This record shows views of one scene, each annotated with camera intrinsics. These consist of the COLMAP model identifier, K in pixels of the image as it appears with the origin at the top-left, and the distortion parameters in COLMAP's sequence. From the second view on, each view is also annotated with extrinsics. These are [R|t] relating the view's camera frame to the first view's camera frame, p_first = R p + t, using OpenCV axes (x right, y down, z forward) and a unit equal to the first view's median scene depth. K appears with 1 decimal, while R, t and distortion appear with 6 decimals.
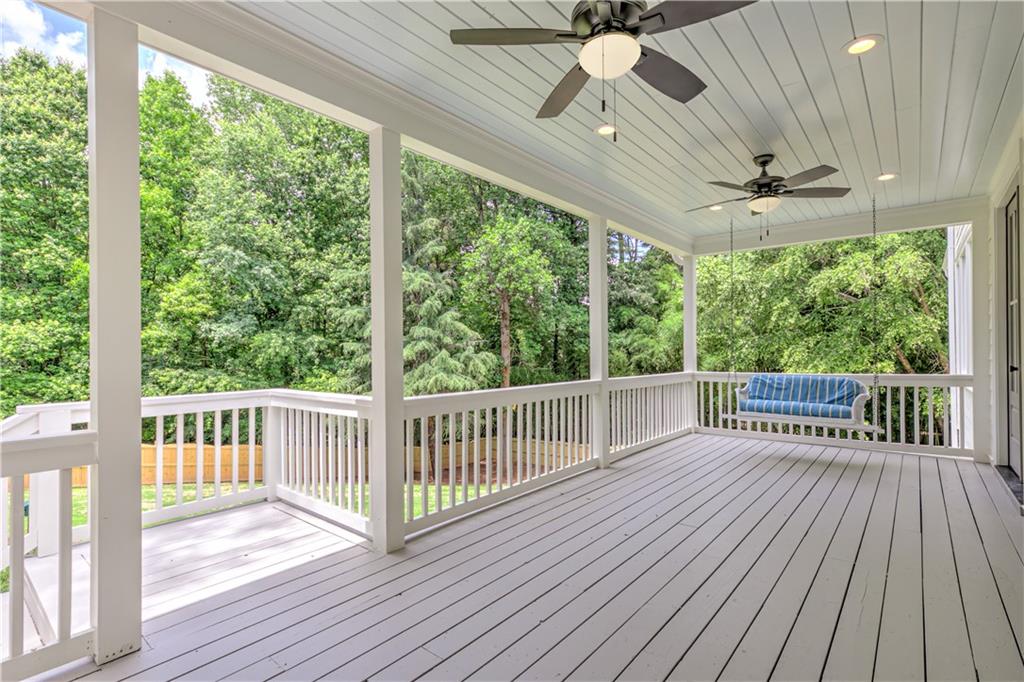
lens RADIAL K [[484.1, 0, 512.6], [0, 484.1, 348.0], [0, 0, 1]] dist [0.000263, -0.000114]
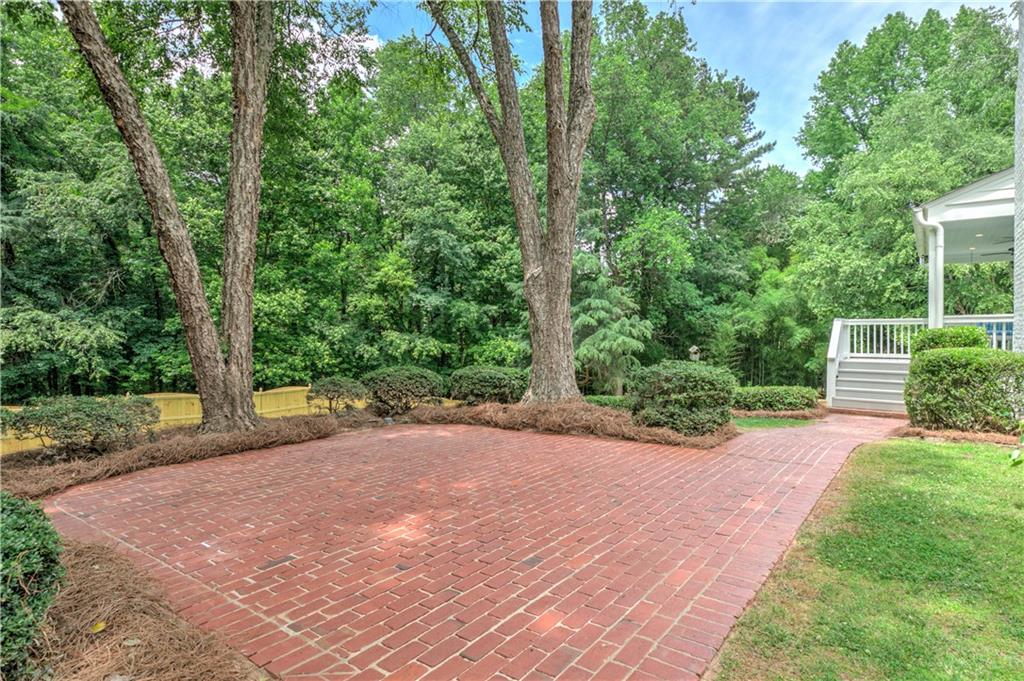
lens RADIAL K [[567.4, 0, 507.7], [0, 567.4, 334.2], [0, 0, 1]] dist [-0.004926, -0.000372]
pose [[0.998879, 0.006081, 0.046936, -0.467804], [-0.006752, 0.999877, 0.014156, 0.026763], [-0.046844, -0.014457, 0.998798, -0.417722]]
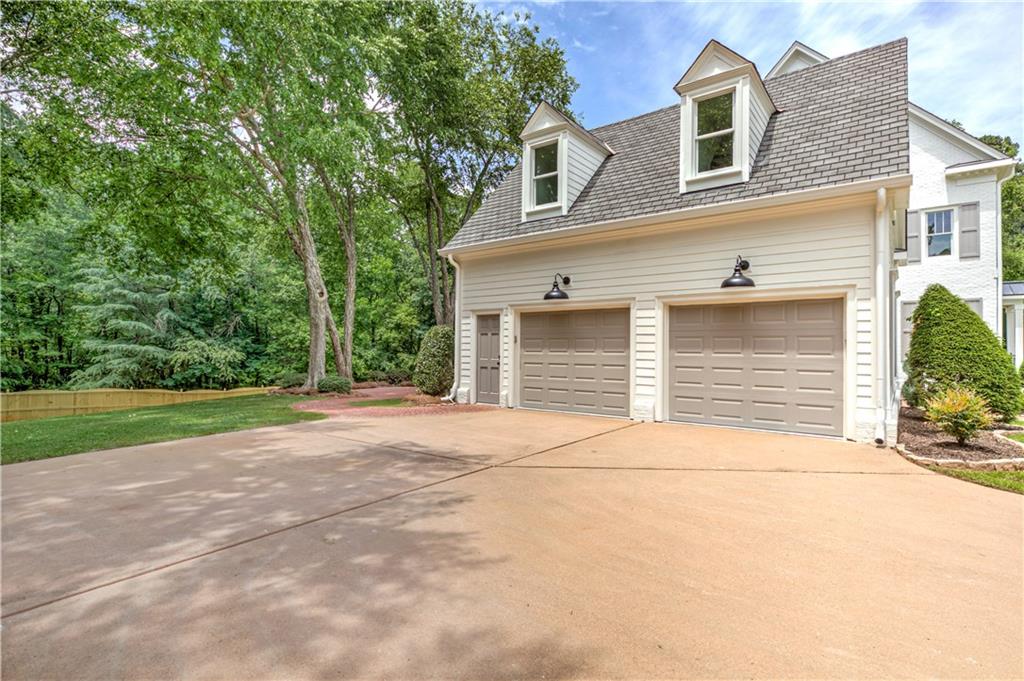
lens RADIAL K [[514.3, 0, 516.2], [0, 514.3, 342.6], [0, 0, 1]] dist [0.002814, 0.000085]
pose [[0.998837, 0.013889, 0.046171, -0.336762], [-0.013366, 0.999843, -0.011620, 0.015895], [-0.046325, 0.010989, 0.998866, -1.058225]]
